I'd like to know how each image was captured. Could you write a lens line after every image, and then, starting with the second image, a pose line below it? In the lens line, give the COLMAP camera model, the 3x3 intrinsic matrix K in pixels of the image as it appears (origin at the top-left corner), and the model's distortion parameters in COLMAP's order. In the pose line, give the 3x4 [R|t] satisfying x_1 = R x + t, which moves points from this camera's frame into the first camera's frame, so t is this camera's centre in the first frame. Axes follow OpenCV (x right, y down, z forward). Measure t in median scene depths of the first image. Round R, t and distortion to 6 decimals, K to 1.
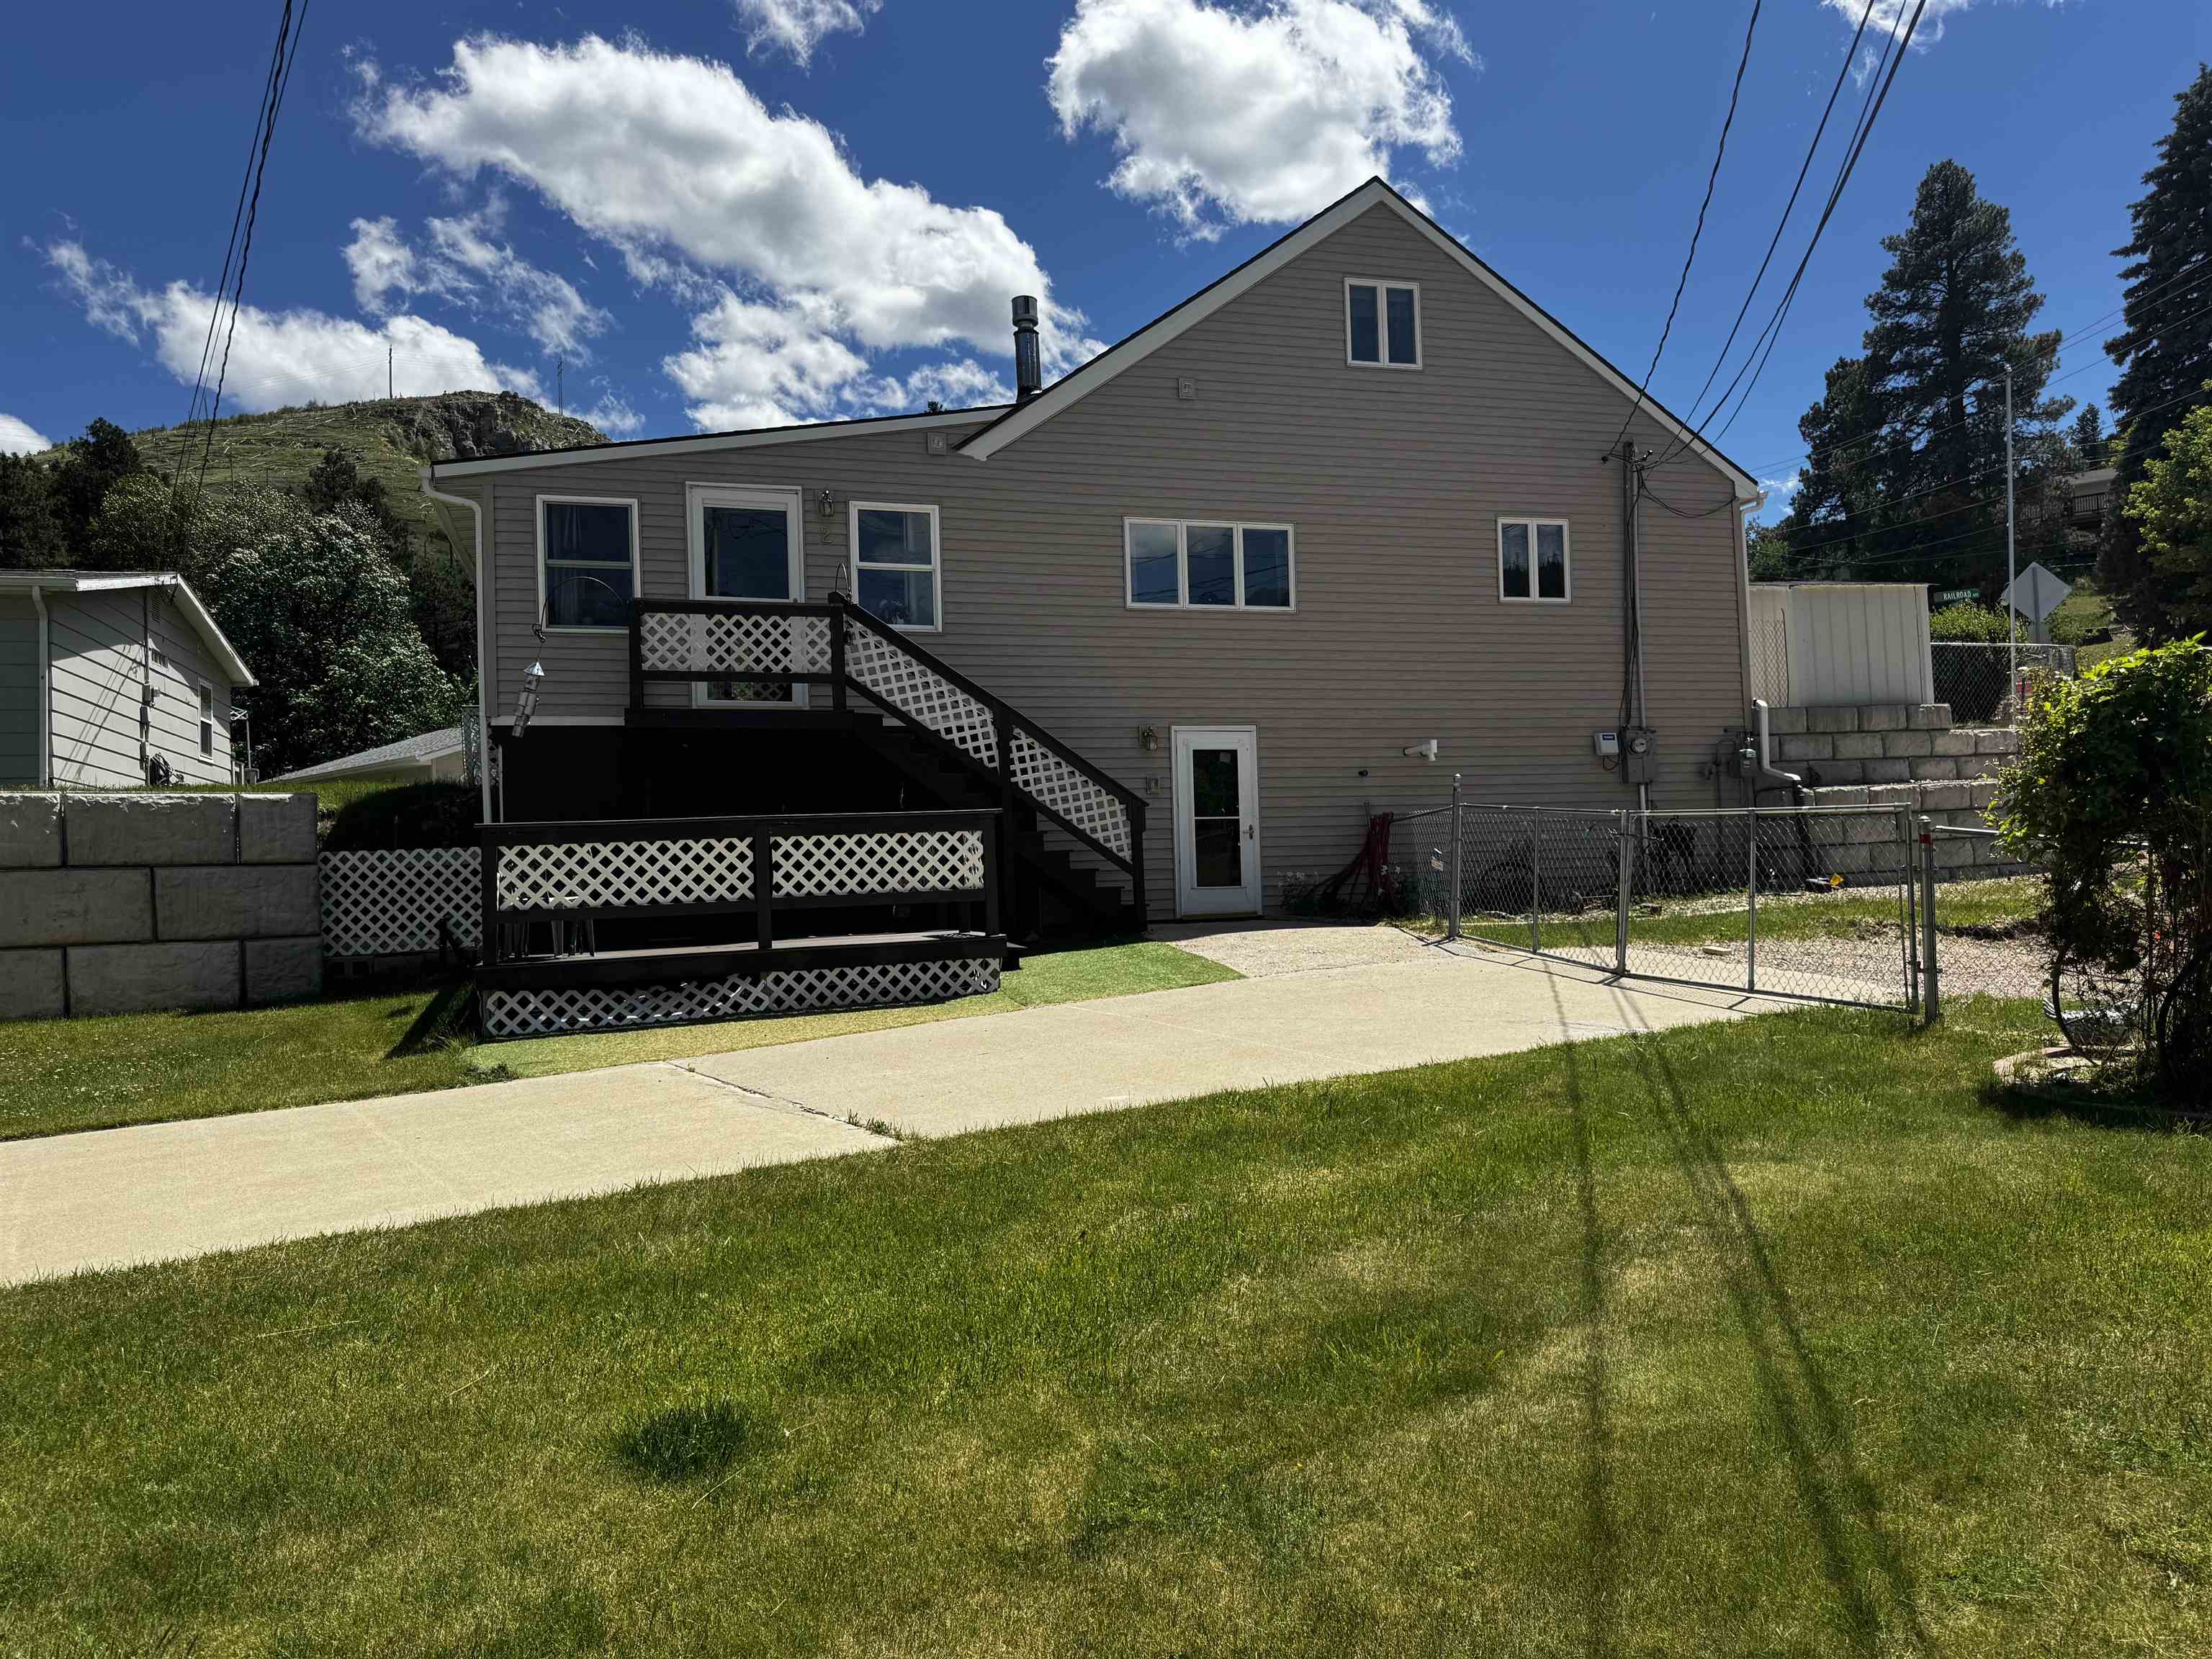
lens RADIAL K [[1569.8, 0, 1106.0], [0, 1569.8, 829.5], [0, 0, 1]] dist [0.108320, -0.090633]
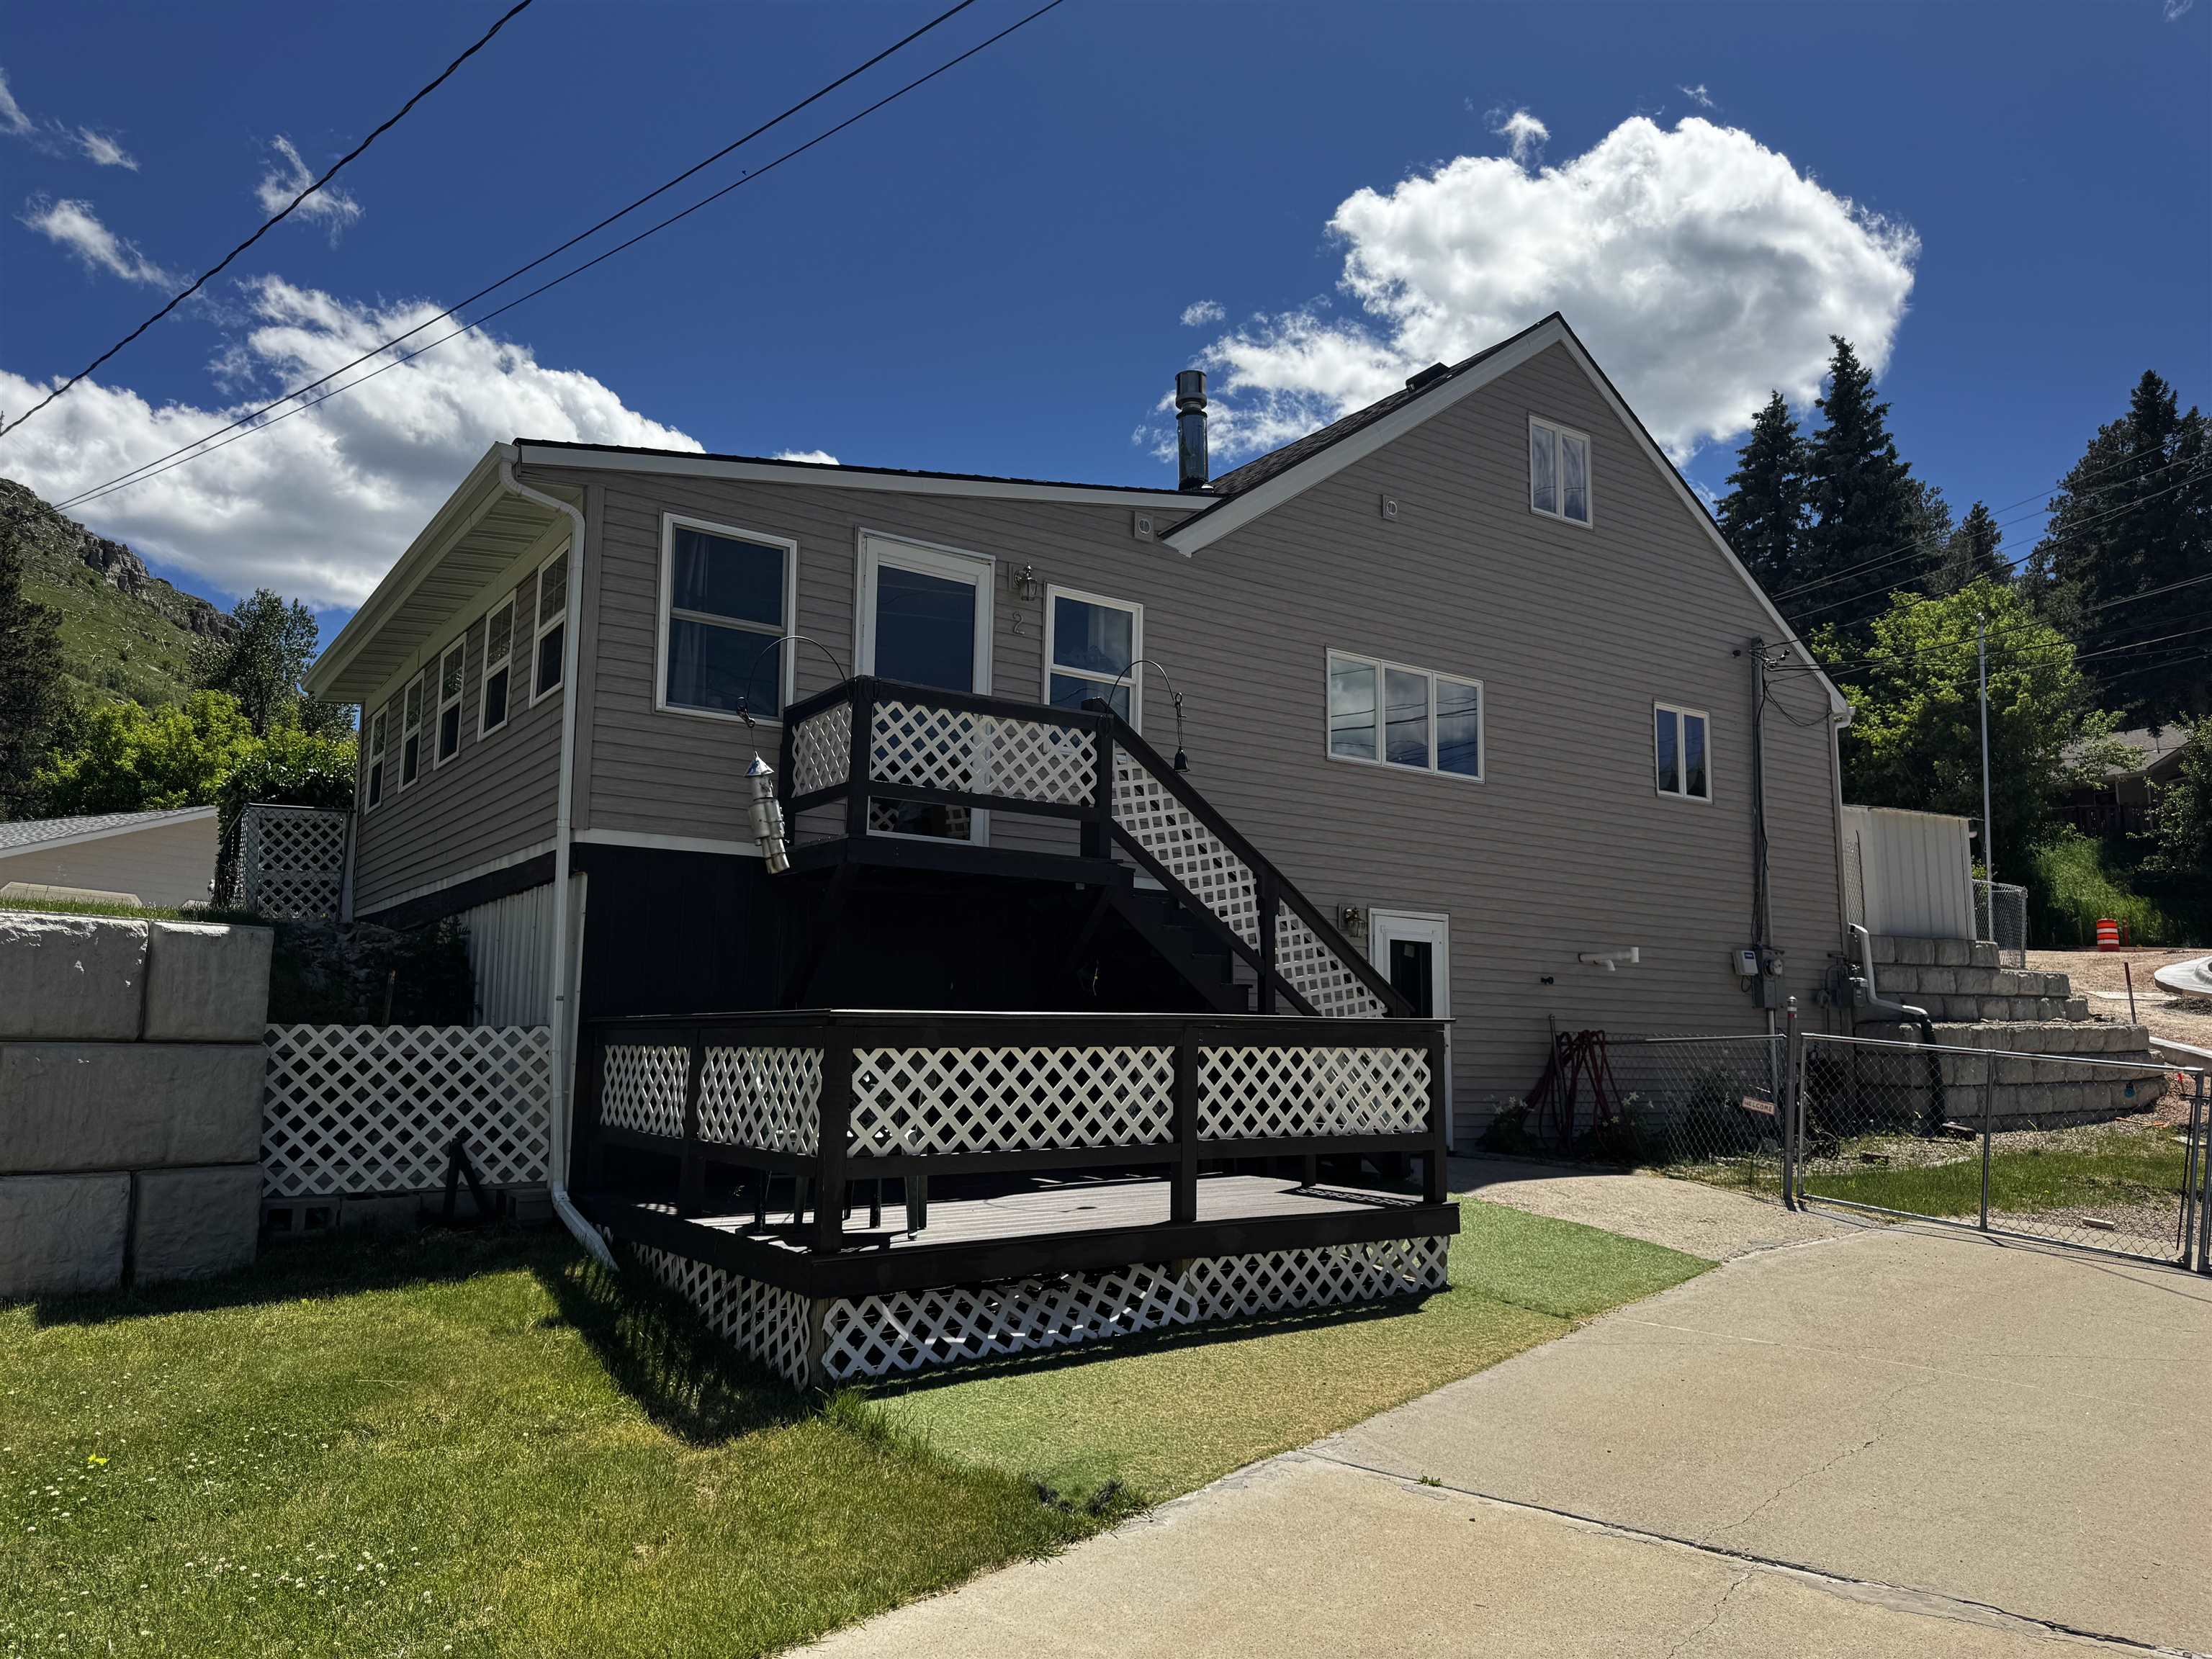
lens RADIAL K [[1560.6, 0, 1113.5], [0, 1560.6, 838.5], [0, 0, 1]] dist [0.170744, -0.297731]
pose [[0.950323, 0.084350, 0.299620, -0.363787], [-0.053166, 0.992424, -0.110760, -0.005893], [-0.306693, 0.089328, 0.947608, 0.305702]]
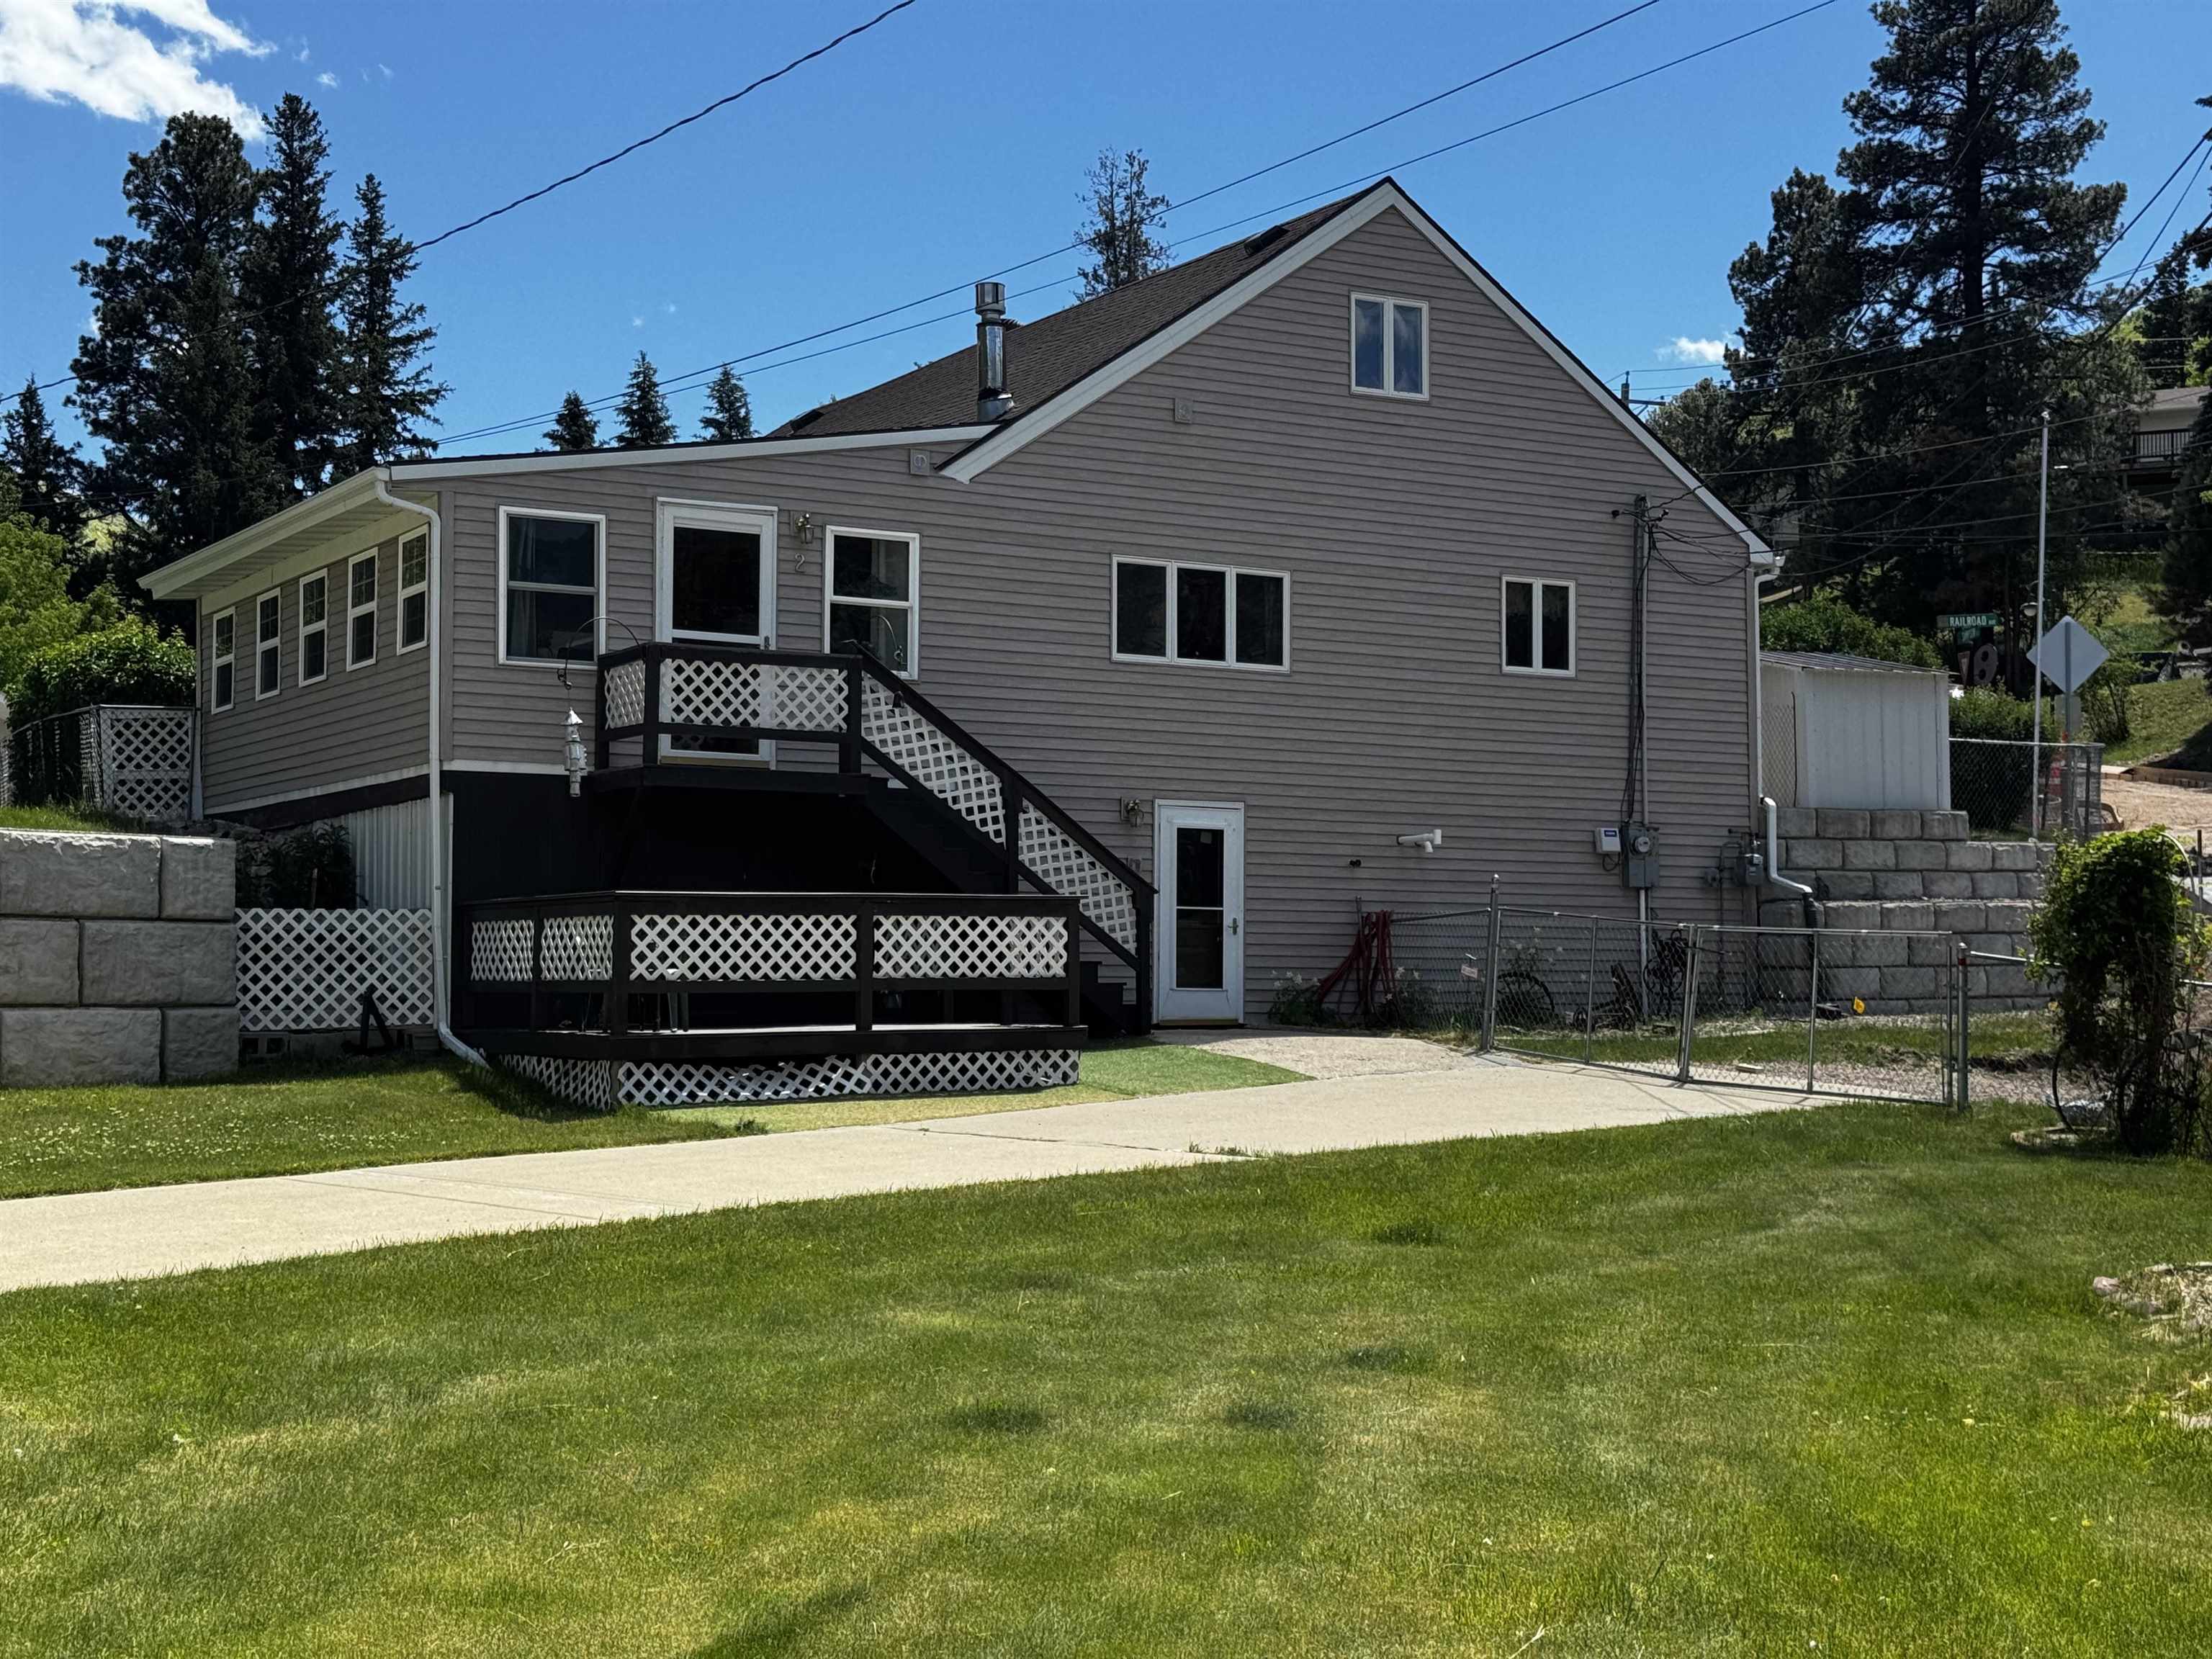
lens RADIAL K [[3130.0, 0, 1106.0], [0, 3130.0, 829.5], [0, 0, 1]] dist [0.182232, 0.028639]
pose [[0.972537, 0.047892, 0.227768, -0.416273], [-0.042449, 0.998685, -0.028742, 0.001116], [-0.228845, 0.018284, 0.973291, -0.736885]]
